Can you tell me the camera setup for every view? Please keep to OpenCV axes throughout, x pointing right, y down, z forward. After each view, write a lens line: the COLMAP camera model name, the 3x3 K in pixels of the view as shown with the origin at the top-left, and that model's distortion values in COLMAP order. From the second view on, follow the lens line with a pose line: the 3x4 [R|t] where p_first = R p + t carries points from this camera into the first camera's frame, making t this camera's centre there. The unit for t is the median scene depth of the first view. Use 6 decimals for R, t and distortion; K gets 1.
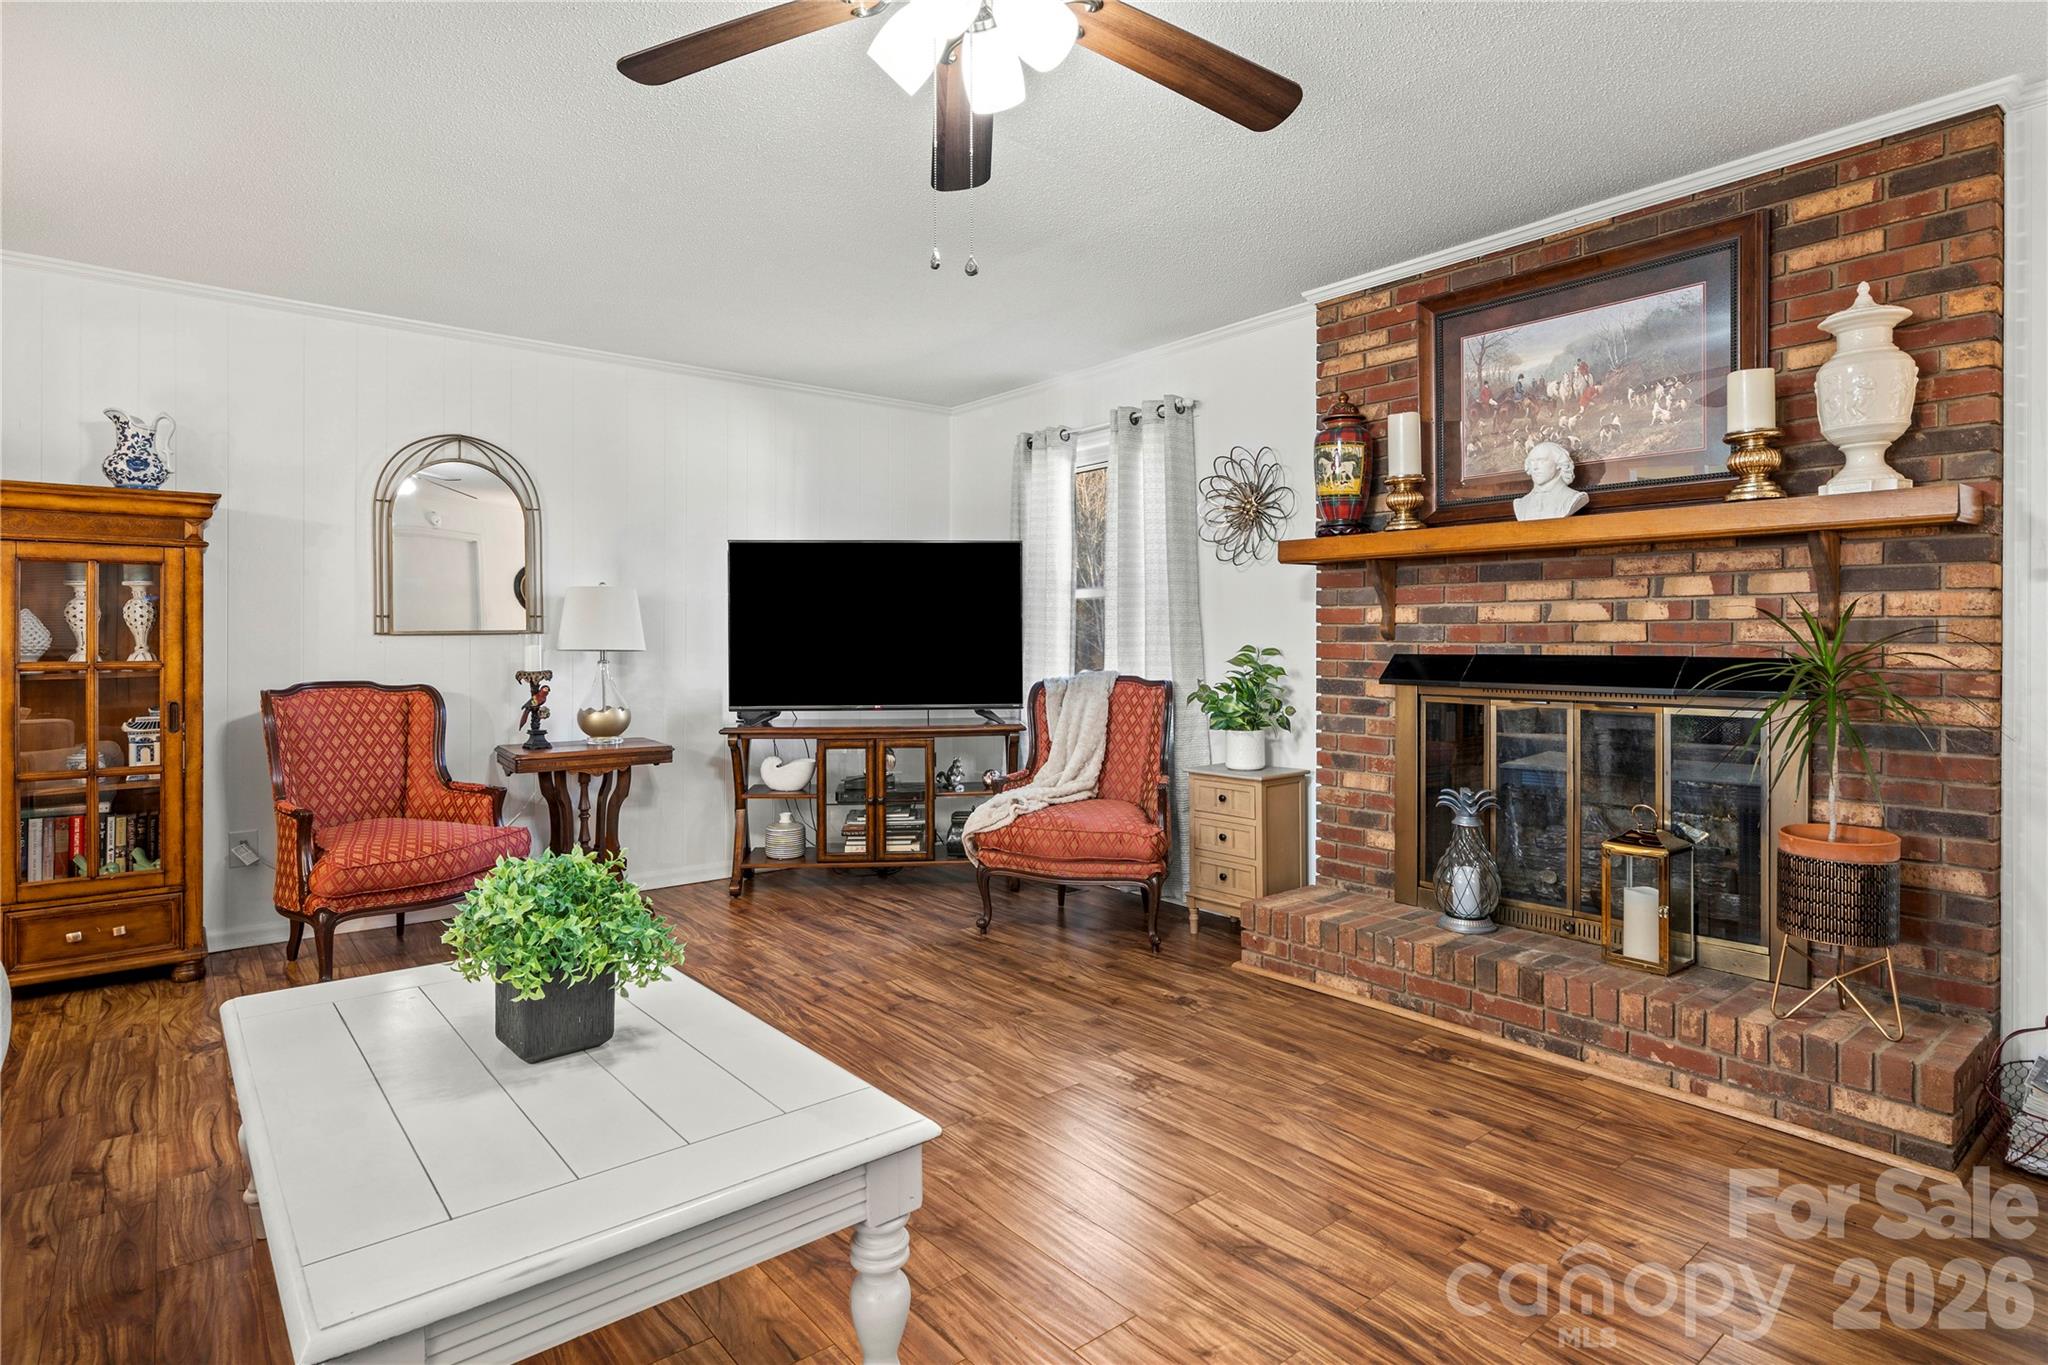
lens RADIAL K [[1061.0, 0, 1019.3], [0, 1061.0, 643.6], [0, 0, 1]] dist [0.005242, 0.001194]
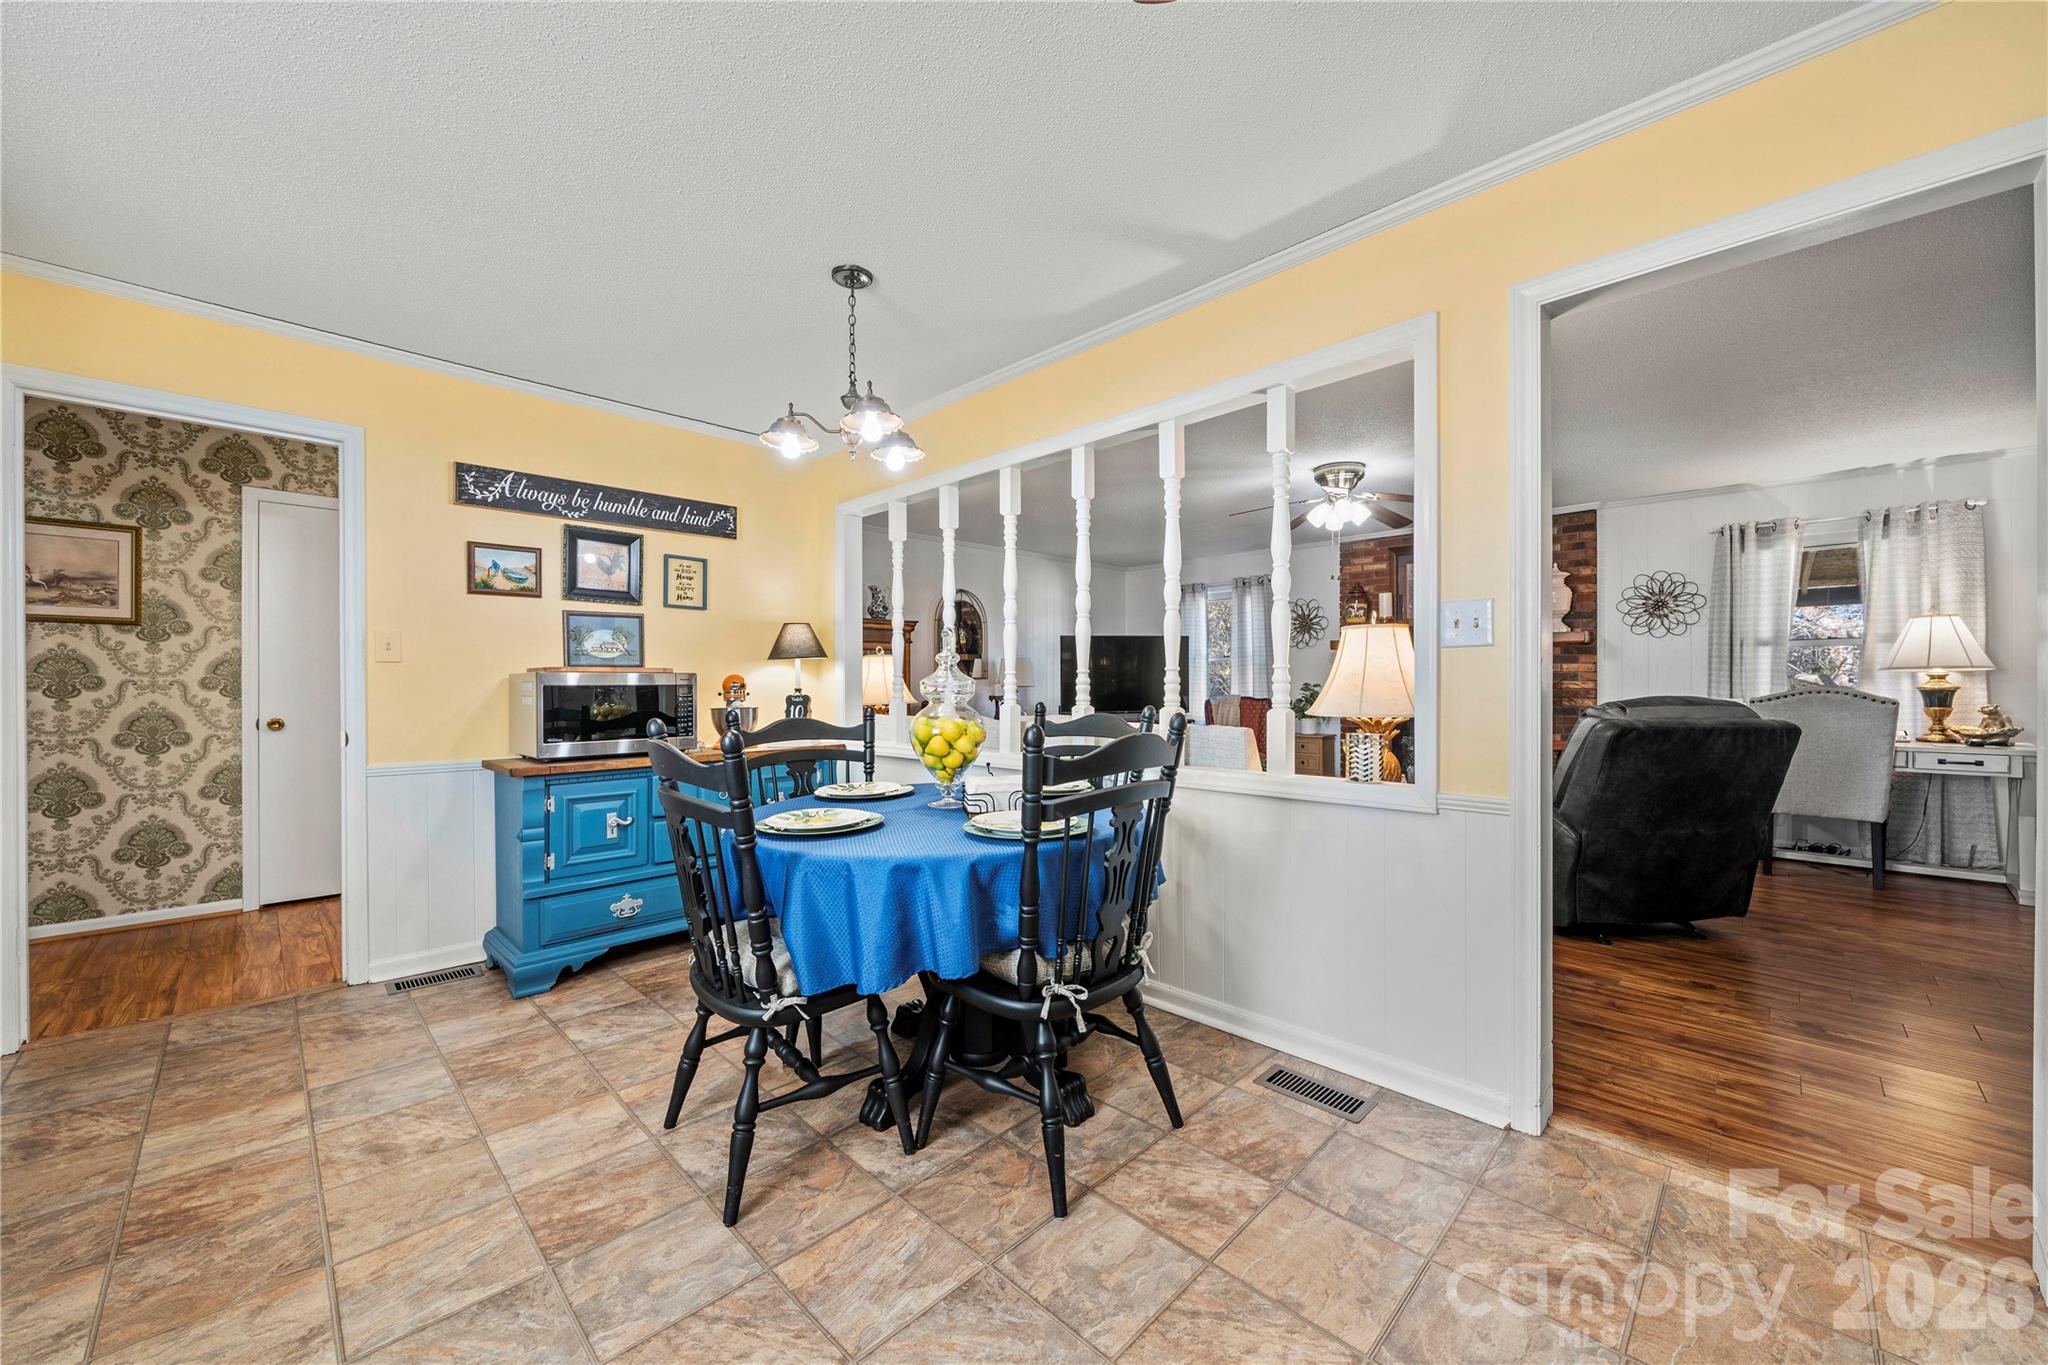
lens RADIAL K [[766.8, 0, 1016.7], [0, 766.8, 684.1], [0, 0, 1]] dist [-0.002286, -0.000598]
pose [[0.996063, -0.001509, 0.088631, -0.793868], [0.001617, 0.999998, -0.001151, 0.008148], [-0.088629, 0.001290, 0.996064, -0.886275]]
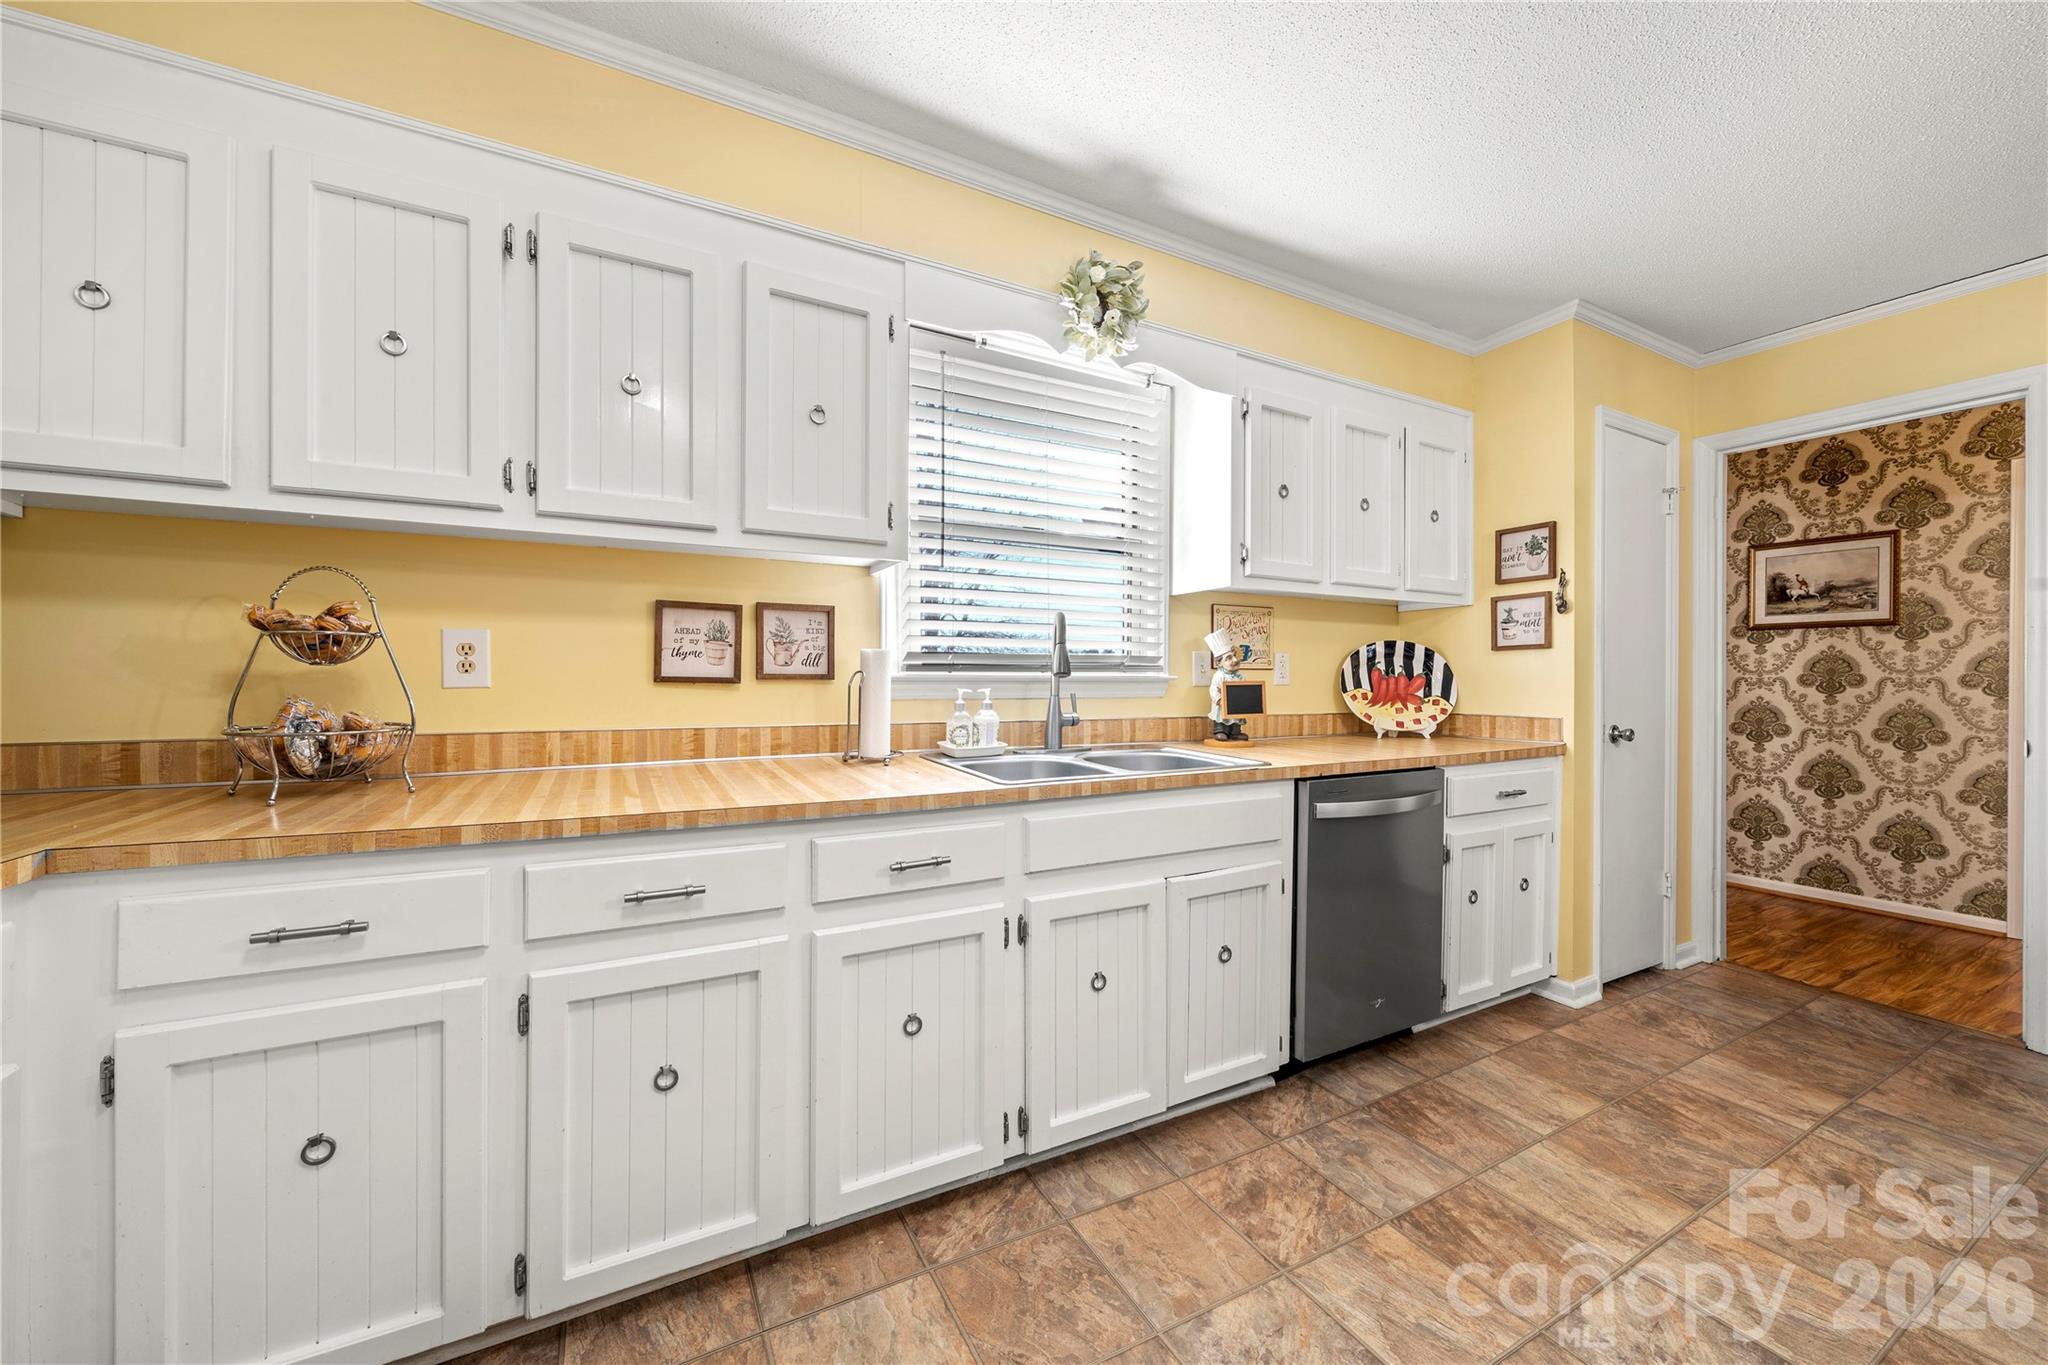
lens RADIAL K [[766.8, 0, 1028.6], [0, 766.8, 679.9], [0, 0, 1]] dist [-0.002286, -0.000598]
pose [[-0.196247, 0.000173, -0.980555, -0.579003], [-0.005812, 0.999982, 0.001340, 0.008511], [0.980537, 0.005962, -0.196242, -0.720303]]
